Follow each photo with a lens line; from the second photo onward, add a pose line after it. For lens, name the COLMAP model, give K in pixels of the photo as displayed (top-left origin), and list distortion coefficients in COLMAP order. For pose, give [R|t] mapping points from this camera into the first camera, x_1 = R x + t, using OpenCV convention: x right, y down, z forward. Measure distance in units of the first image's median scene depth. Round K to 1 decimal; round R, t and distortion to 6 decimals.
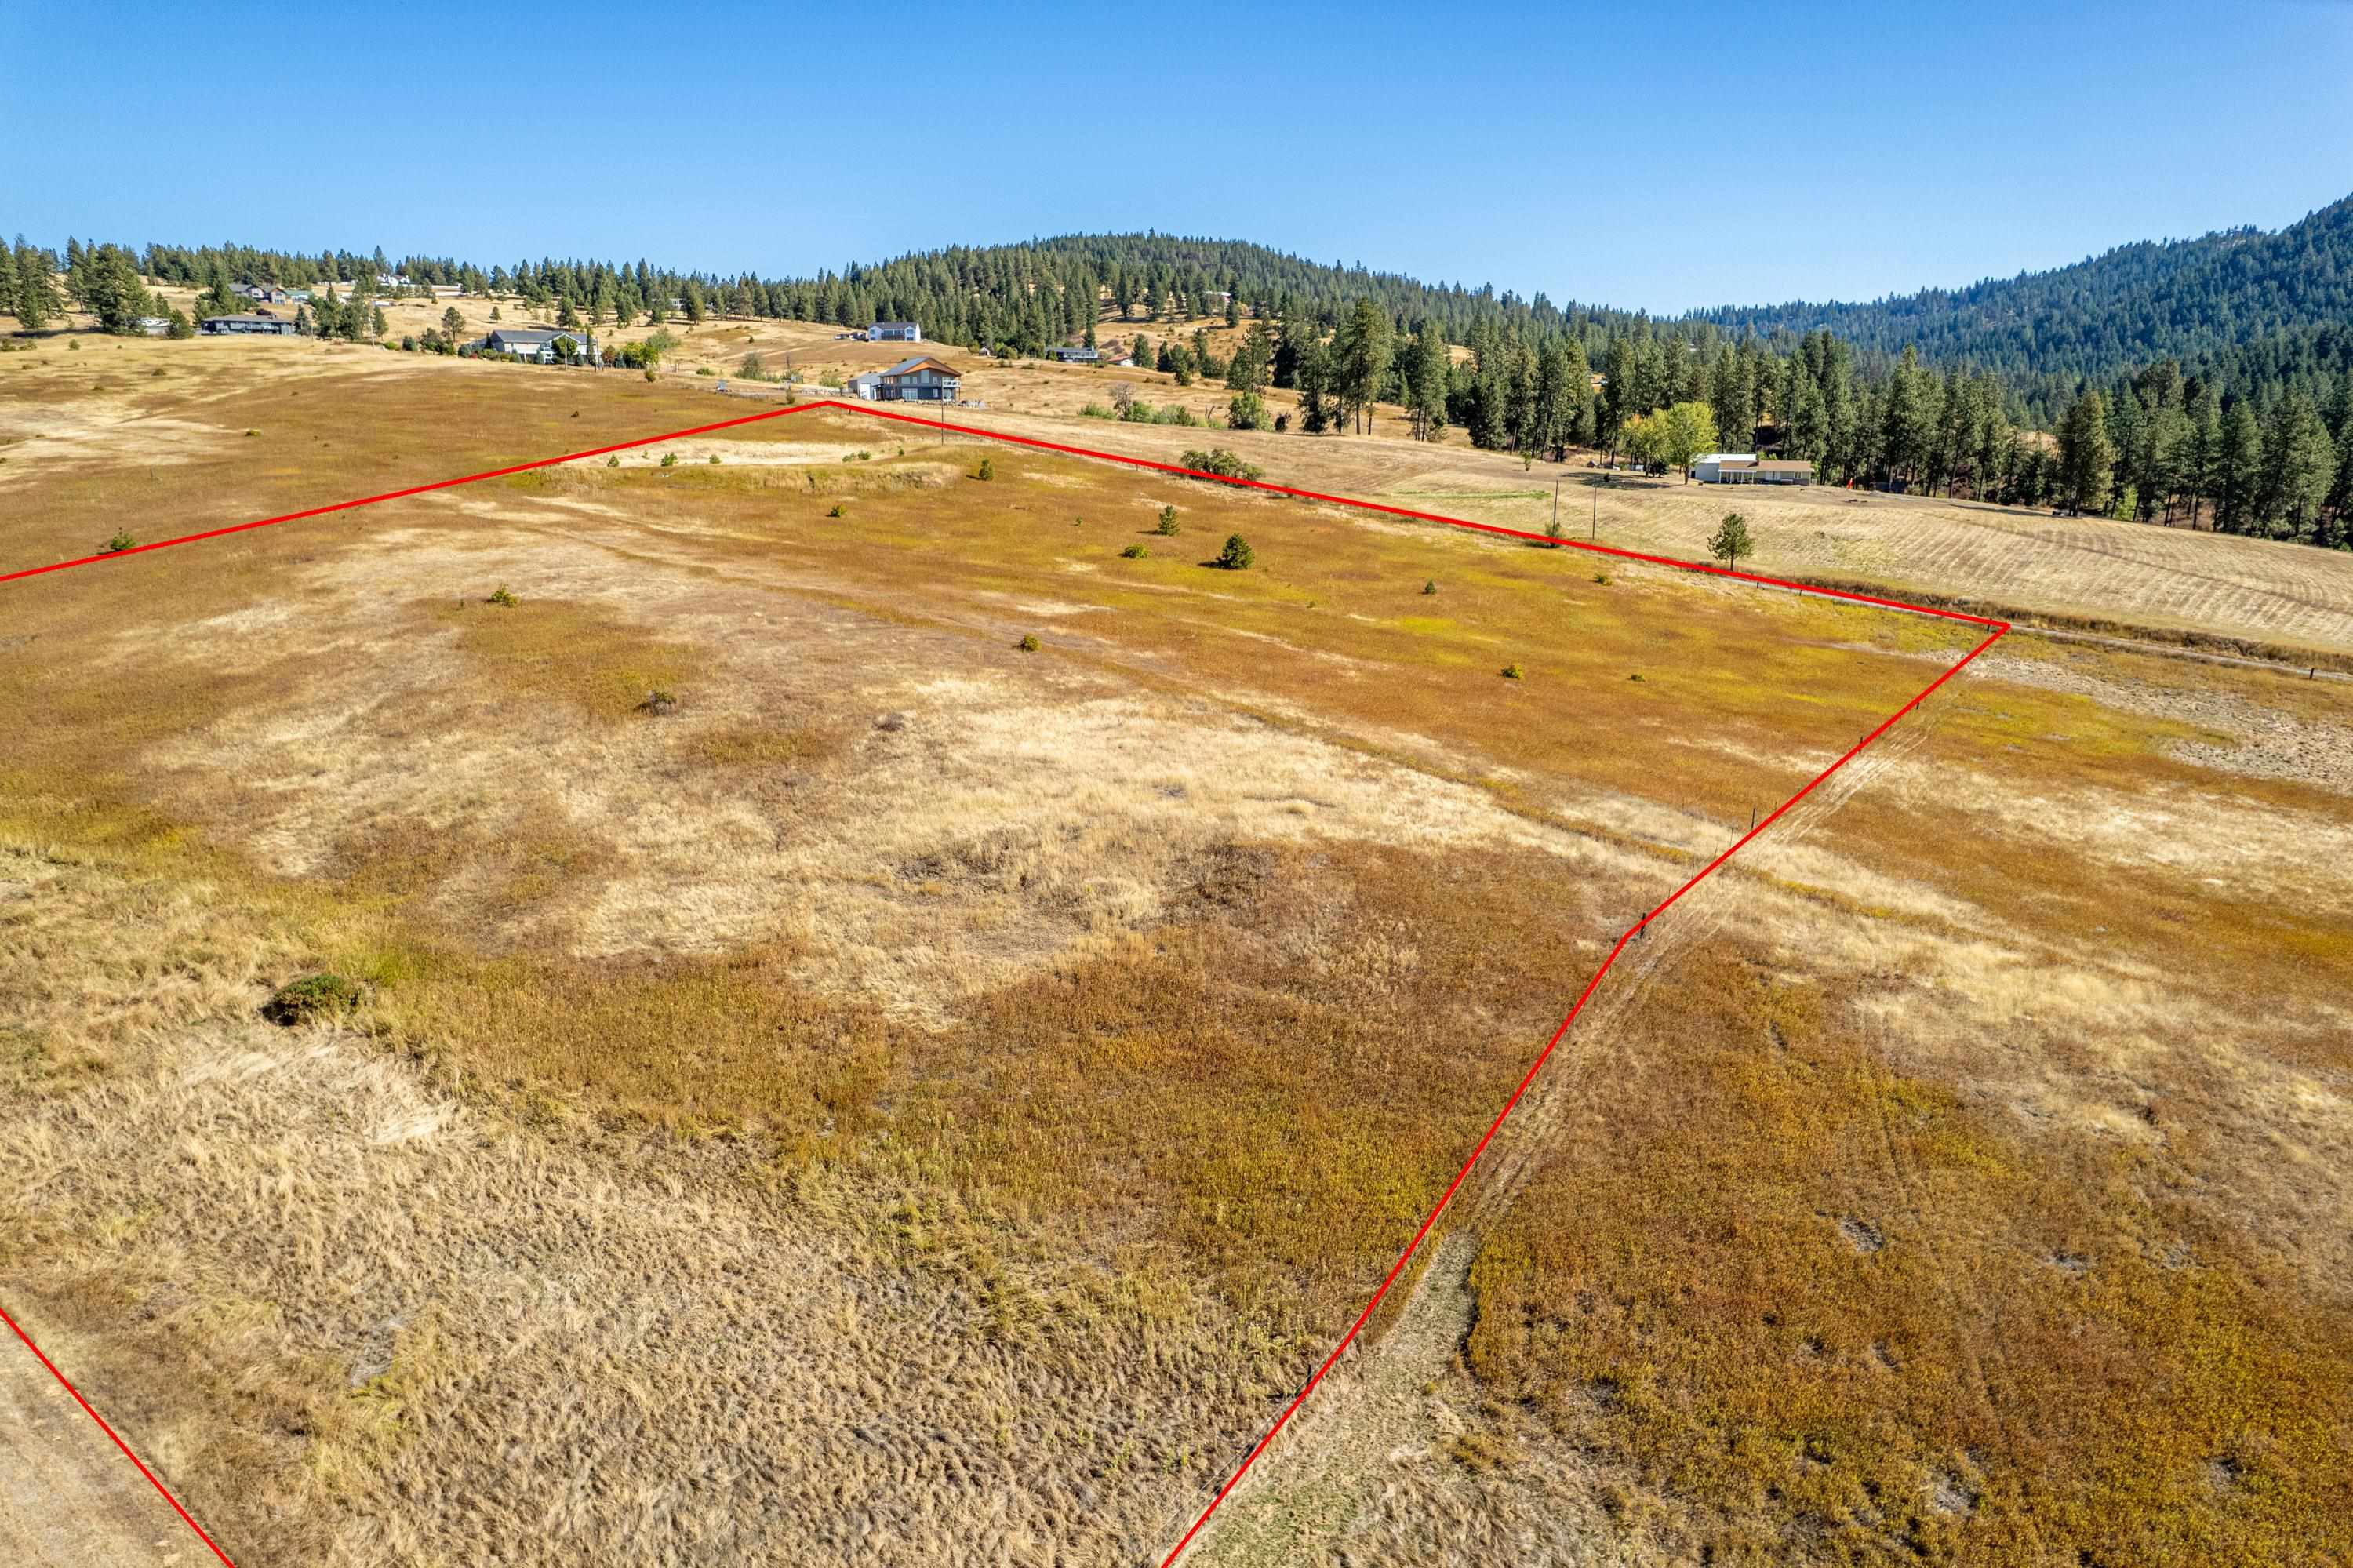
lens RADIAL K [[1510.1, 0, 1177.4], [0, 1510.1, 792.5], [0, 0, 1]] dist [-0.074204, 0.068198]
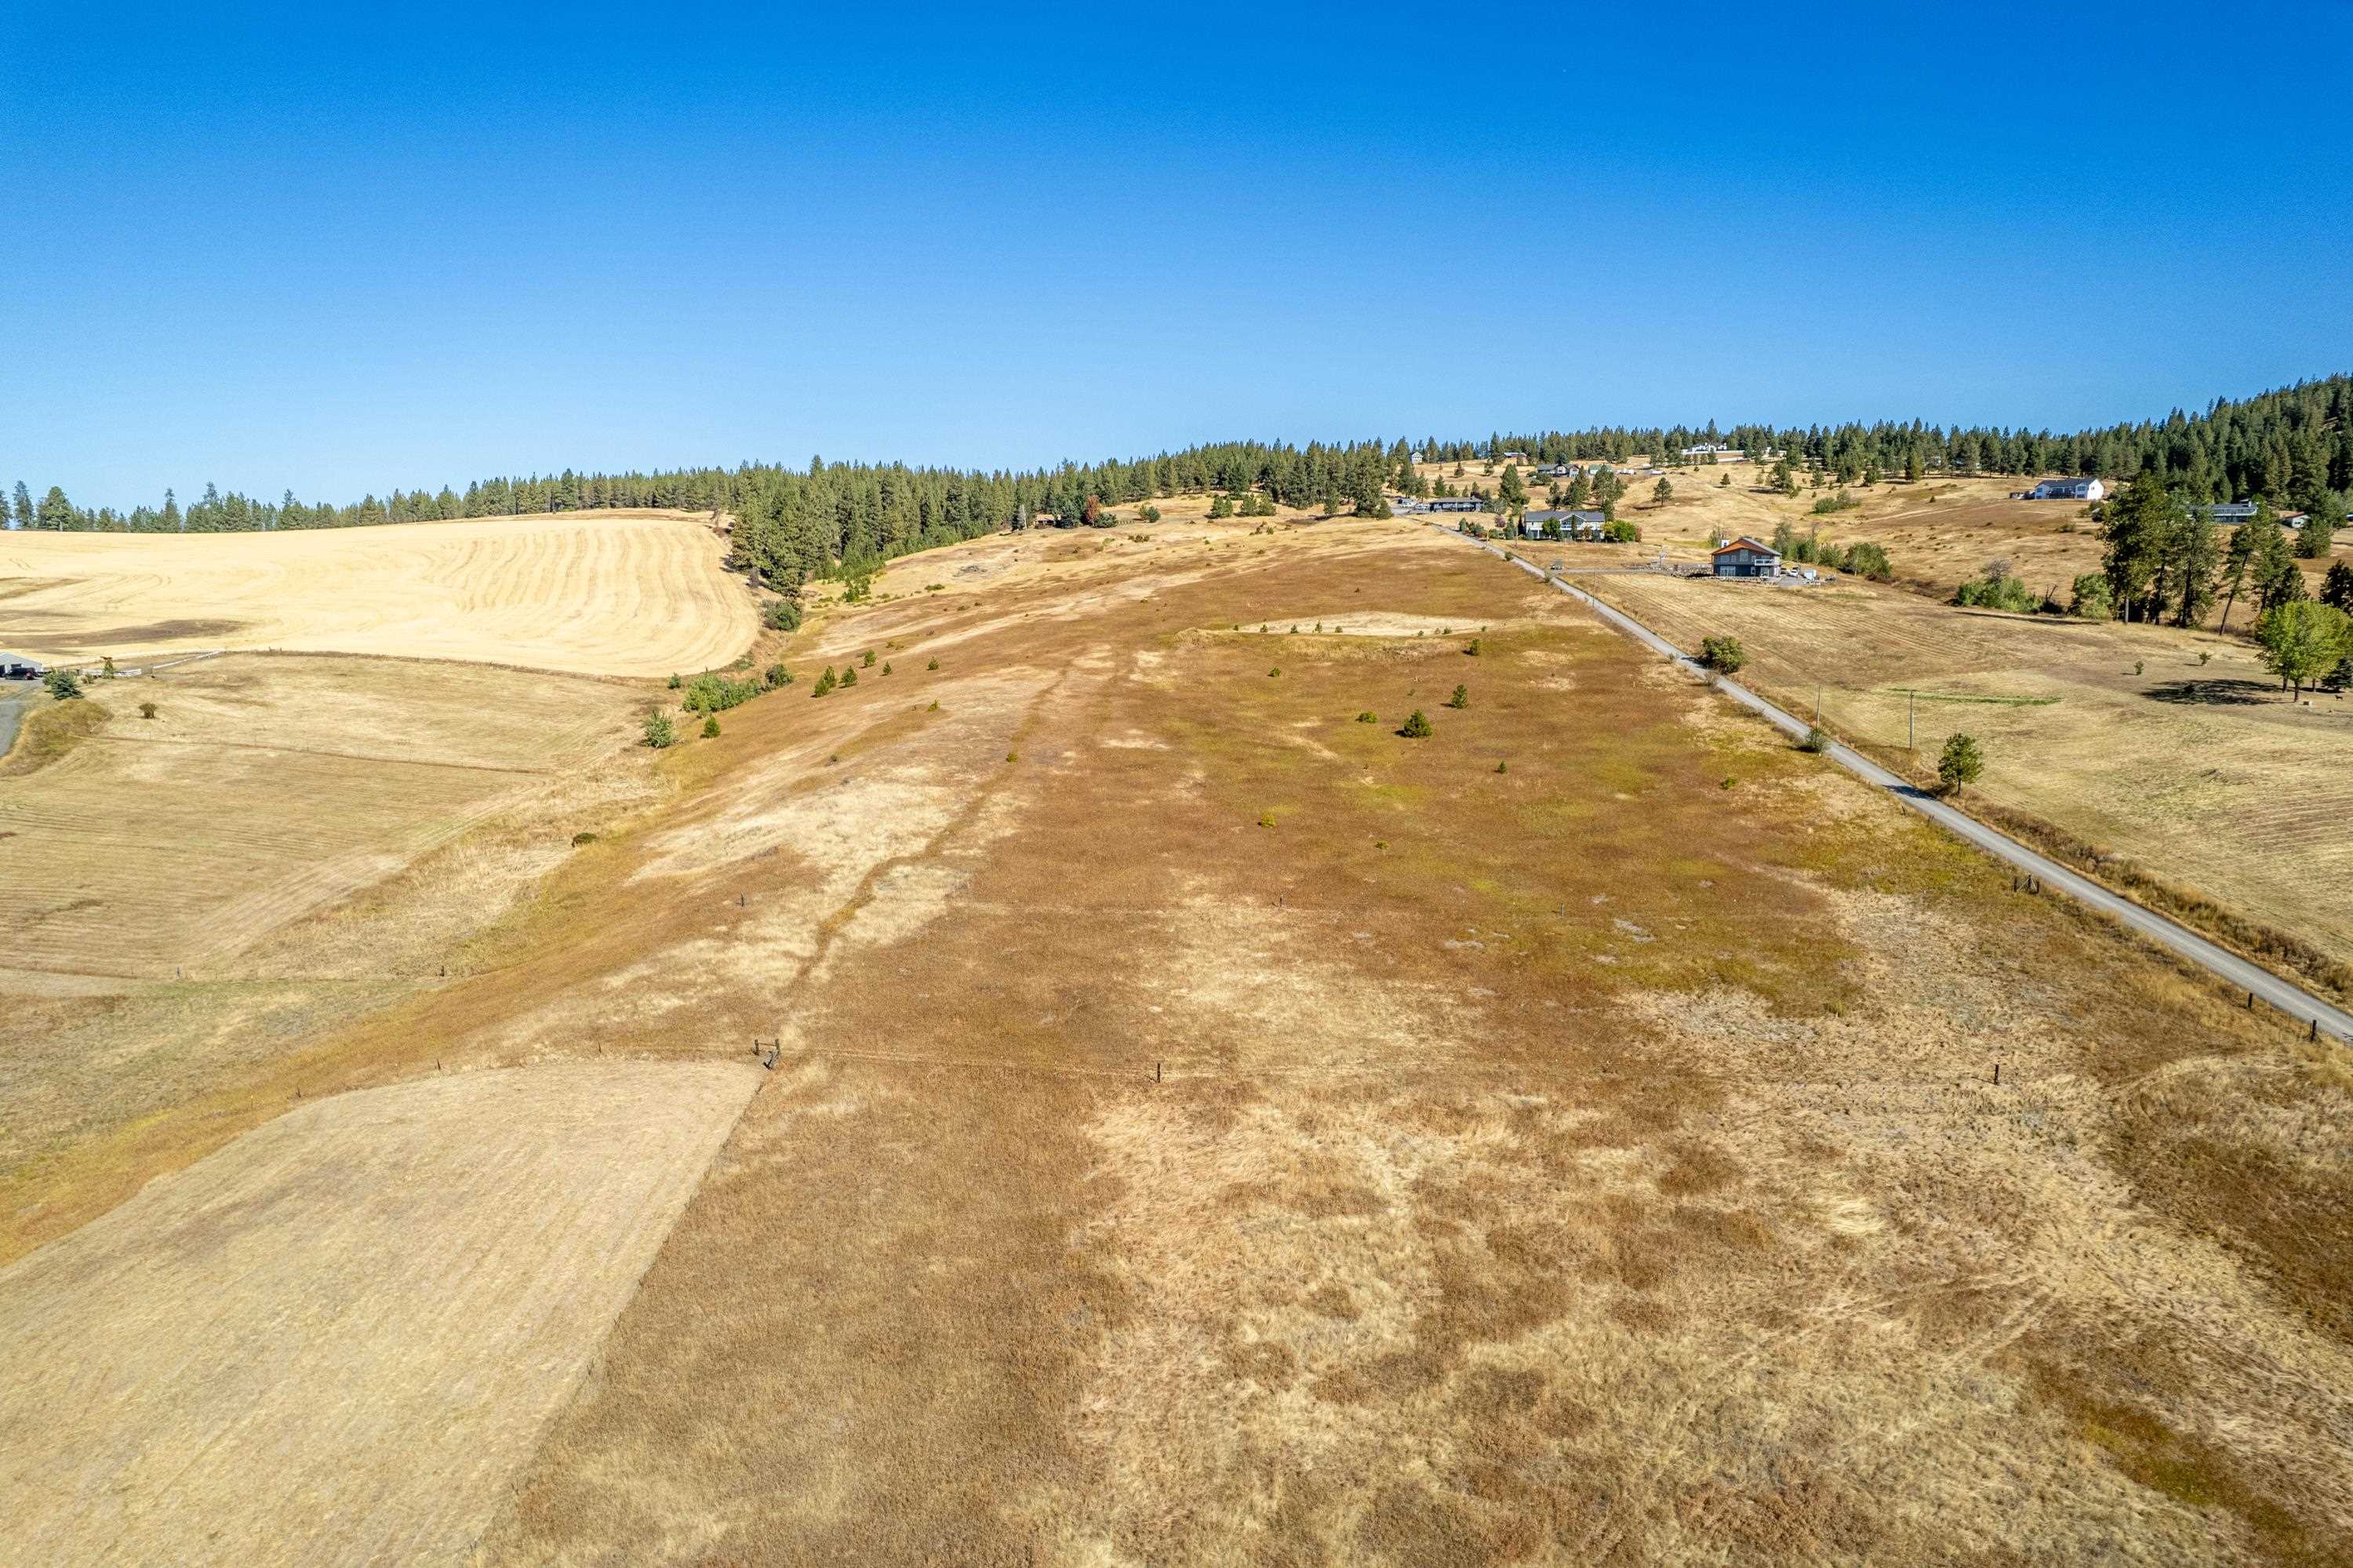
lens RADIAL K [[1510.1, 0, 1169.6], [0, 1510.1, 785.6], [0, 0, 1]] dist [-0.074204, 0.068198]
pose [[0.576852, 0.120328, -0.807938, 1.004727], [-0.193149, 0.981135, 0.008218, -0.084484], [0.793685, 0.151312, 0.589211, 0.106555]]
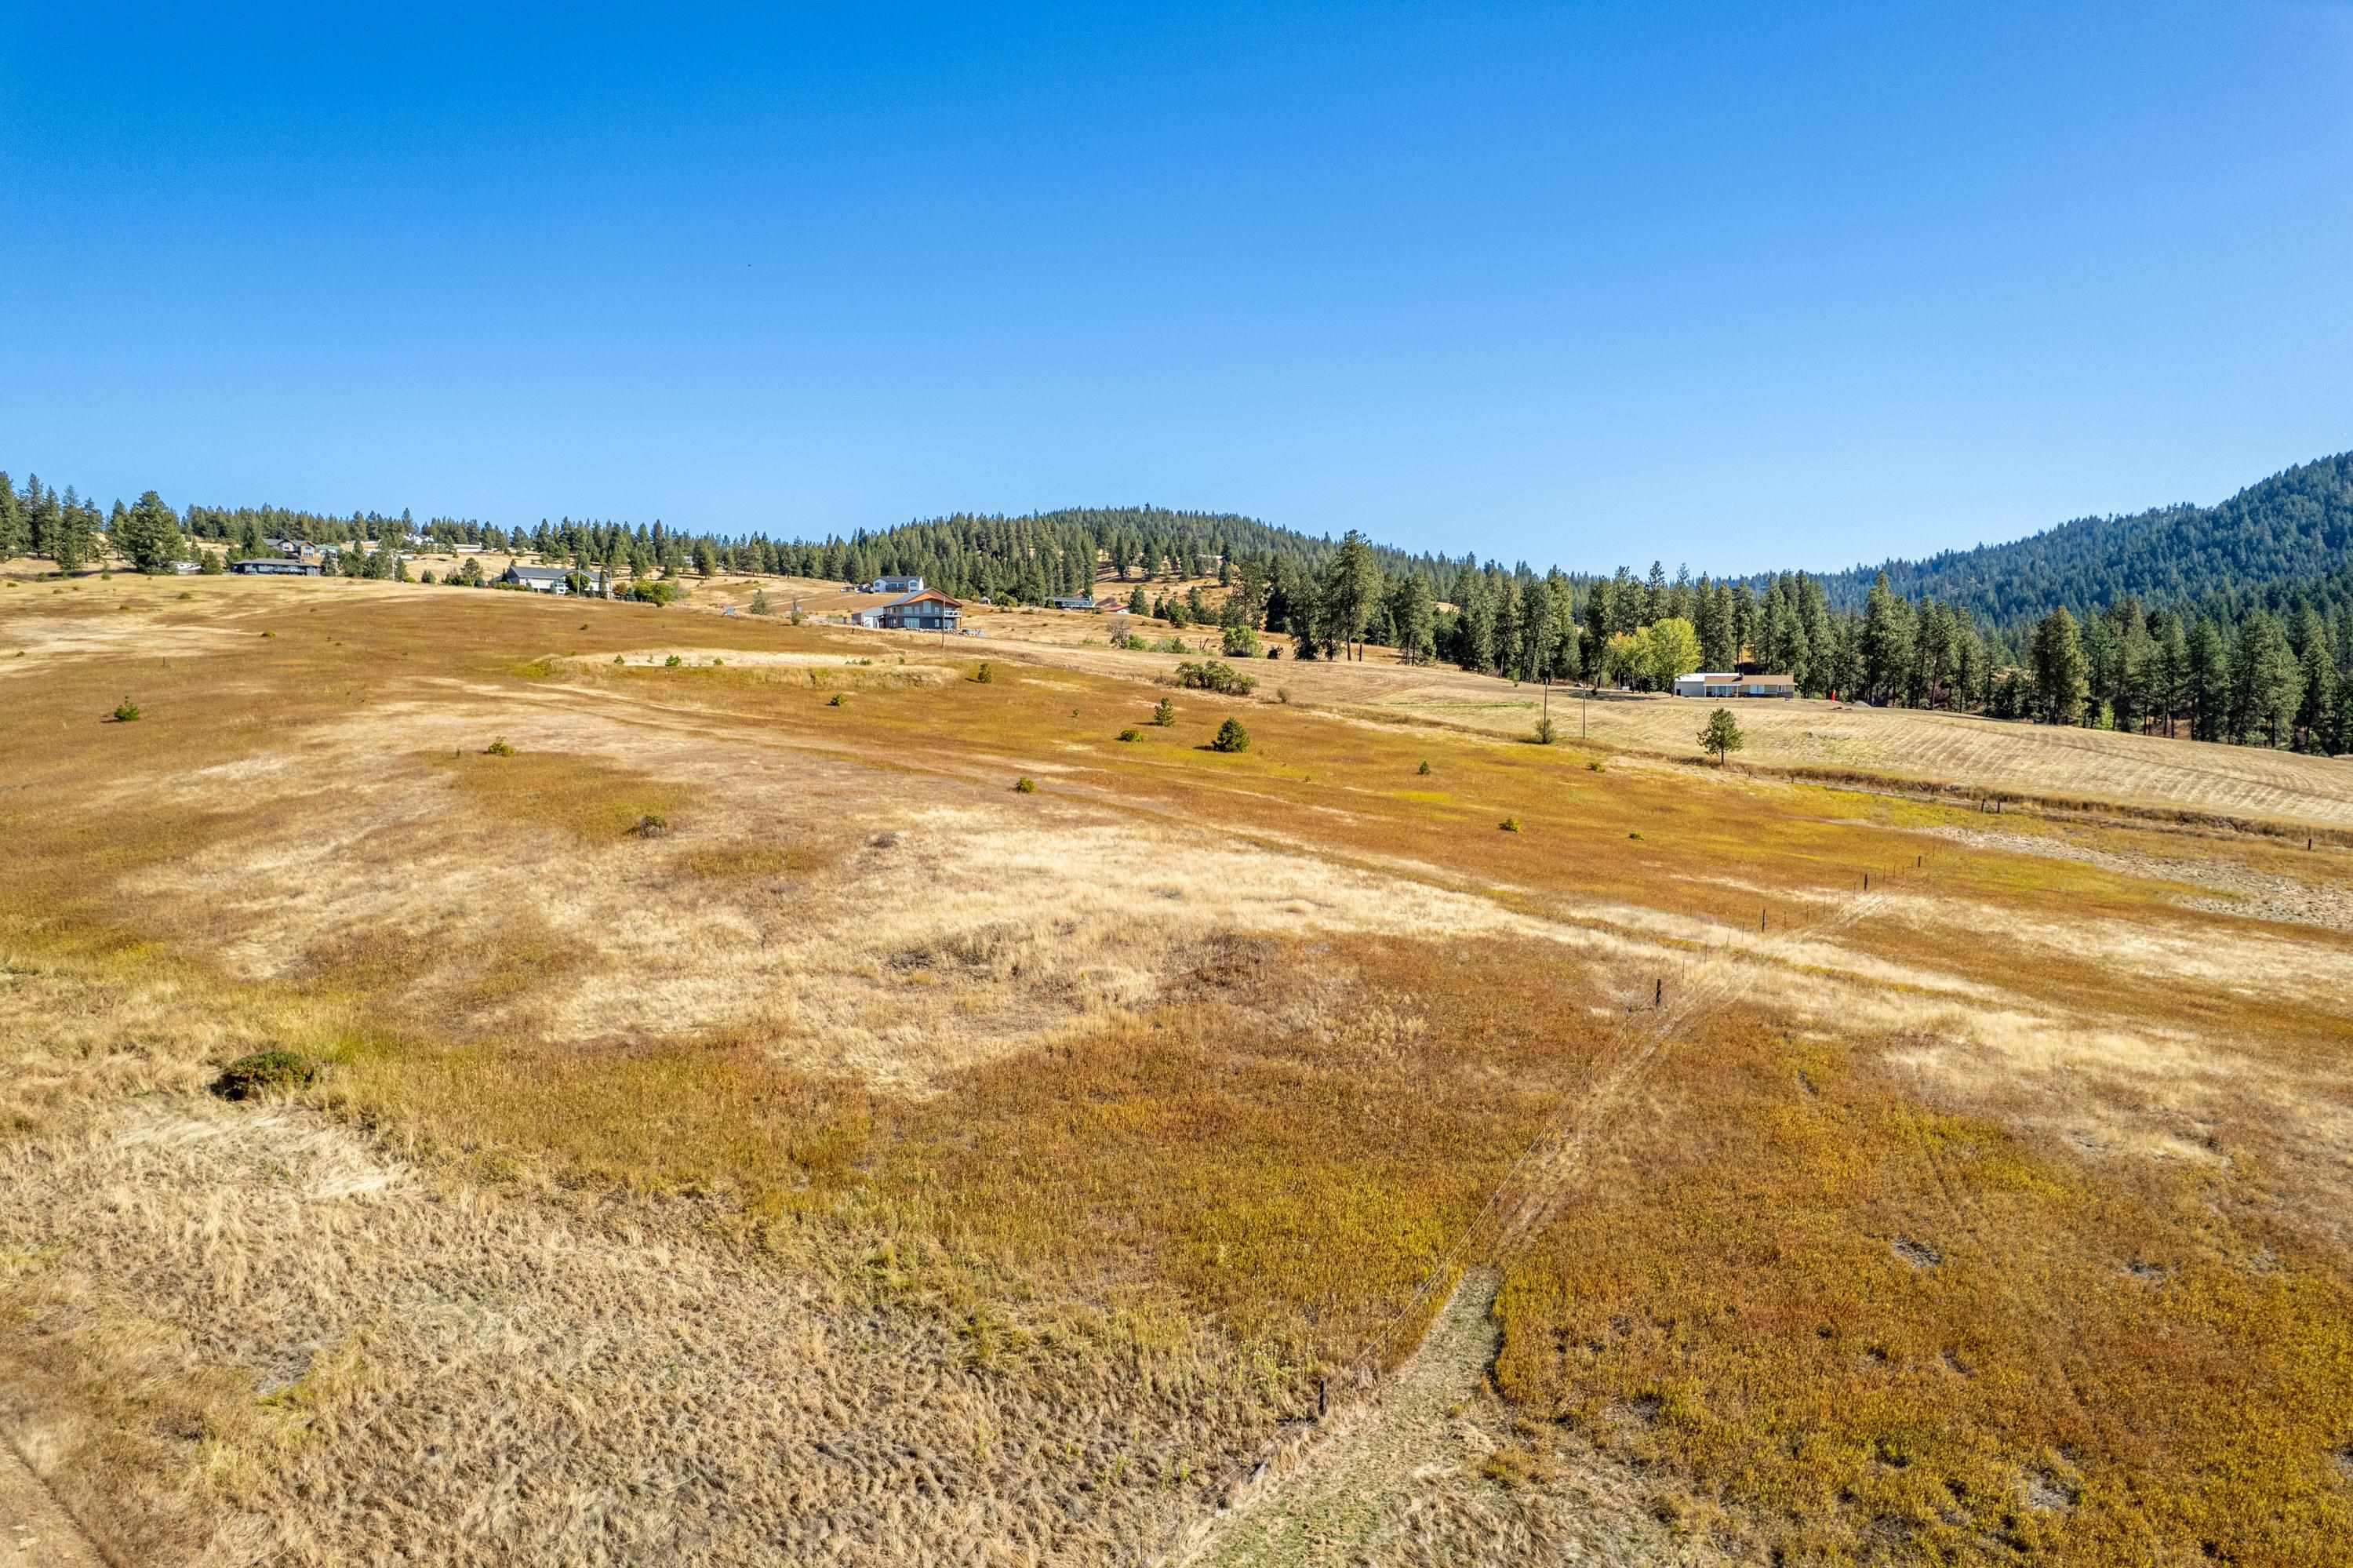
lens RADIAL K [[1510.1, 0, 1177.4], [0, 1510.1, 784.5], [0, 0, 1]] dist [-0.074204, 0.068198]
pose [[0.999992, 0.001115, 0.003796, -0.000937], [-0.000411, 0.983556, -0.180606, 0.058312], [-0.003935, 0.180603, 0.983548, 0.013667]]
